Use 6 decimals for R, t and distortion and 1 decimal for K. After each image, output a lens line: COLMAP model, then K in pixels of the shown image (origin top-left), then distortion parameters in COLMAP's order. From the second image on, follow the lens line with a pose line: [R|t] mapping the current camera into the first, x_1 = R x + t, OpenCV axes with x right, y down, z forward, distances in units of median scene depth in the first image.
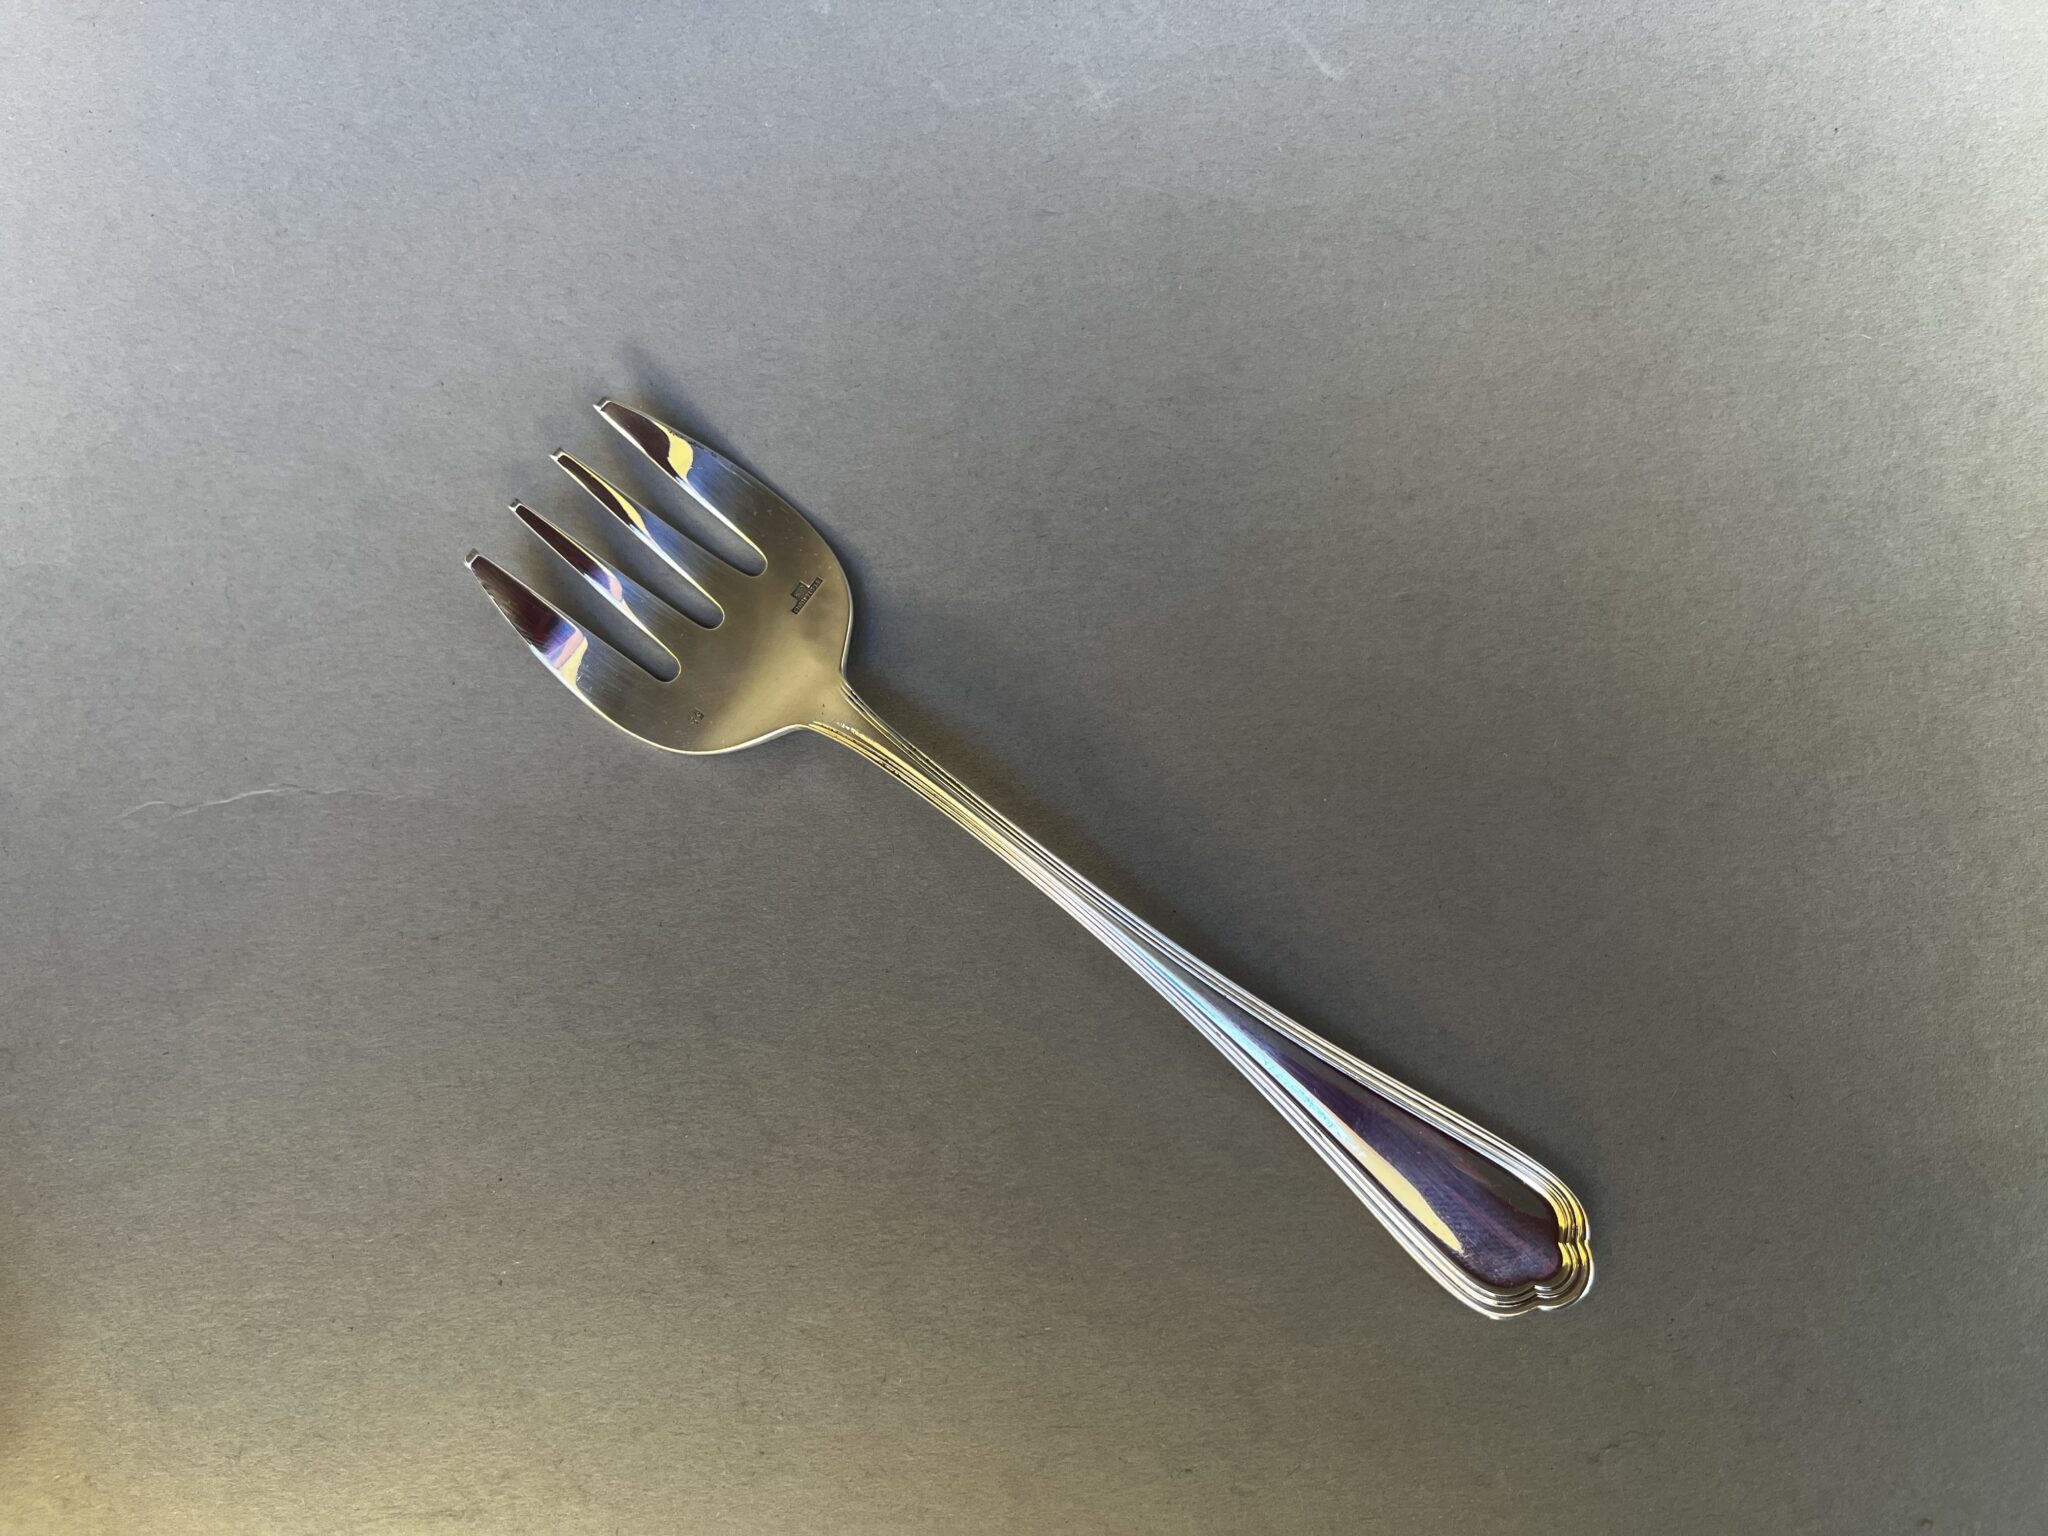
lens RADIAL K [[1547.7, 0, 1024.0], [0, 1547.7, 768.0], [0, 0, 1]] dist [-0.003515, -0.042925]
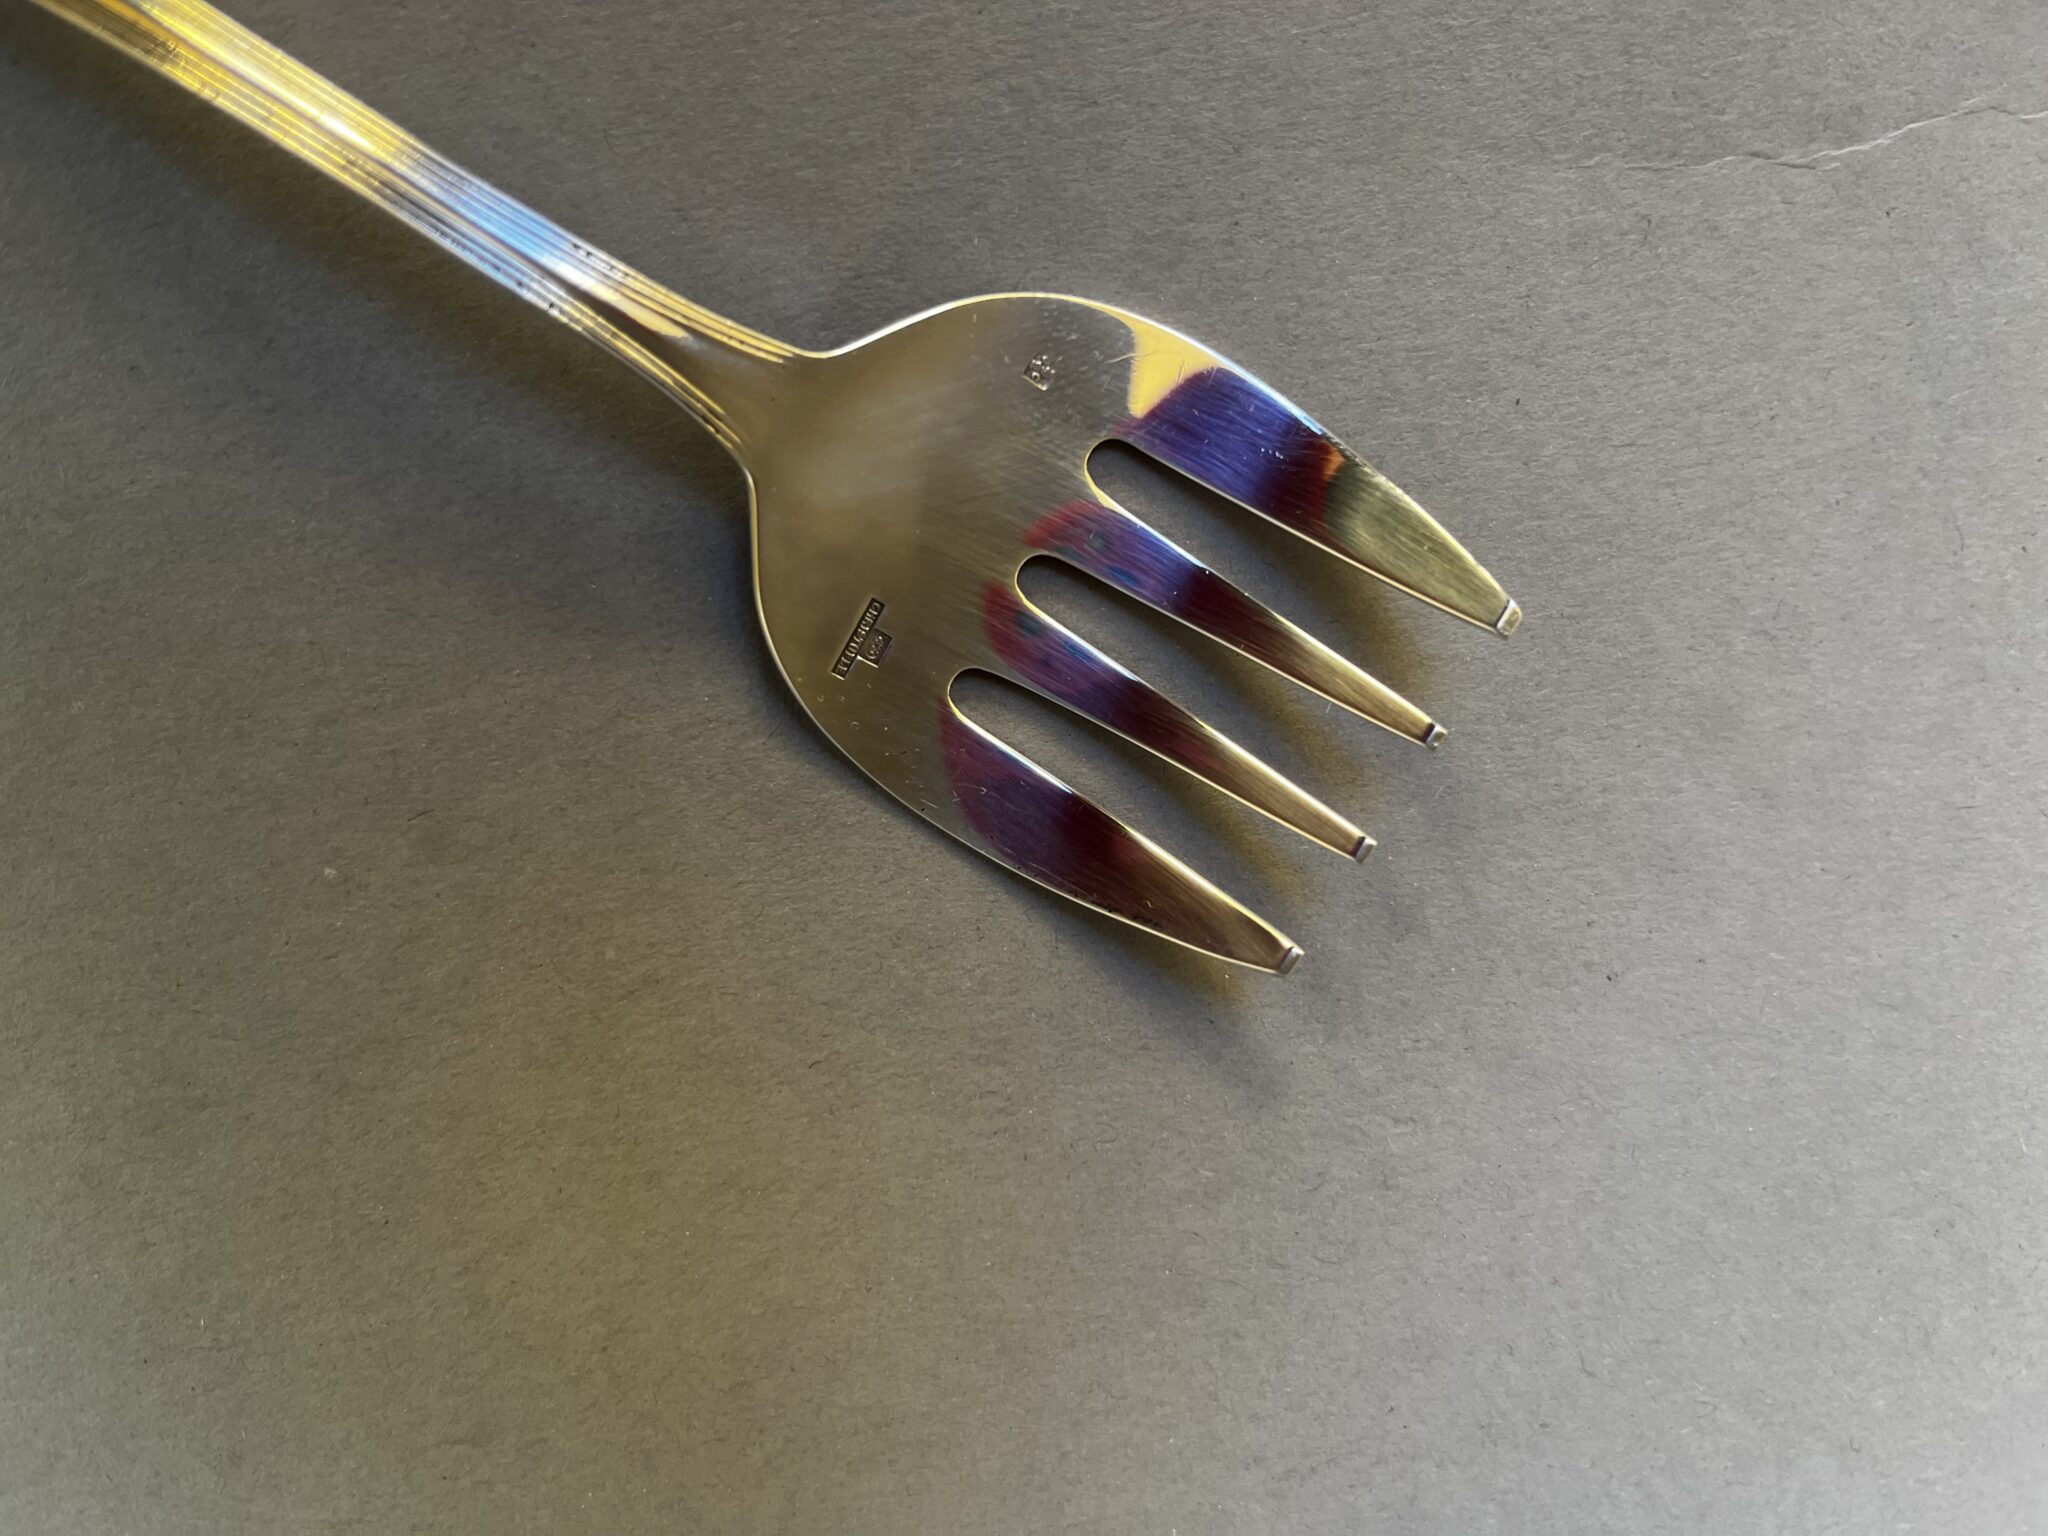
lens RADIAL K [[1637.2, 0, 1024.0], [0, 1637.2, 768.0], [0, 0, 1]] dist [0.011503, -0.094813]
pose [[-0.993540, 0.110362, -0.026413, -0.175511], [-0.110862, -0.993667, 0.018291, -0.168442], [-0.024227, 0.021101, 0.999484, 0.454753]]
